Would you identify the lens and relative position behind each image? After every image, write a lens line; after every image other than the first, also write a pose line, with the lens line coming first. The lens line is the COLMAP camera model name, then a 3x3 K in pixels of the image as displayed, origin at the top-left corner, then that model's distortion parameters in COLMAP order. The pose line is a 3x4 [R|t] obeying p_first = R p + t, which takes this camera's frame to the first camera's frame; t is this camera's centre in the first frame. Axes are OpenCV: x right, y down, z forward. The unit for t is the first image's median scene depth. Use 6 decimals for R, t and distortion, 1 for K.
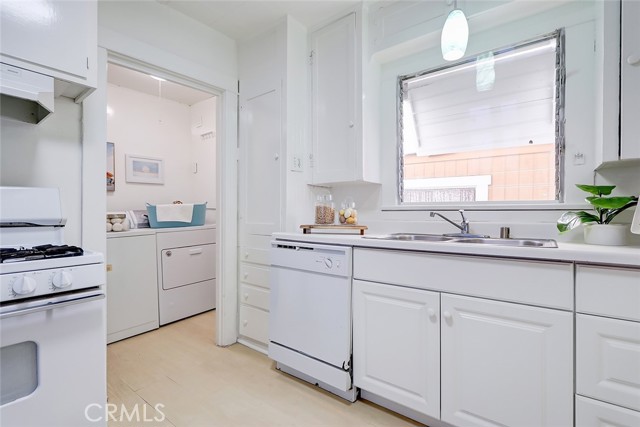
lens RADIAL K [[295.7, 0, 324.2], [0, 295.7, 214.0], [0, 0, 1]] dist [-0.000290, -0.001673]
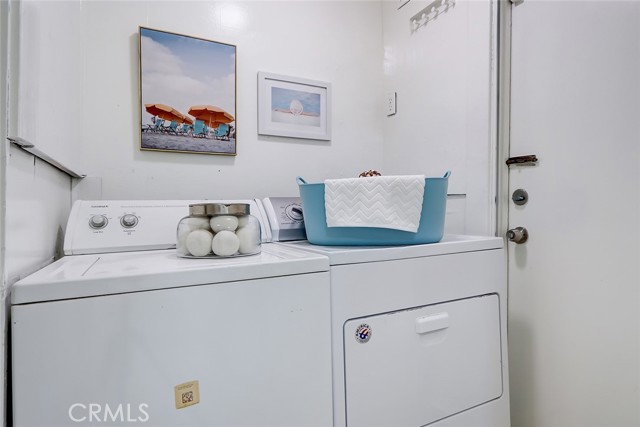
lens RADIAL K [[345.5, 0, 318.4], [0, 345.5, 210.2], [0, 0, 1]] dist [-0.007669, -0.001356]
pose [[0.900788, 0.010374, -0.434134, -0.379648], [-0.013429, 0.999902, -0.003970, 0.007125], [0.434050, 0.009406, 0.900839, 0.600519]]
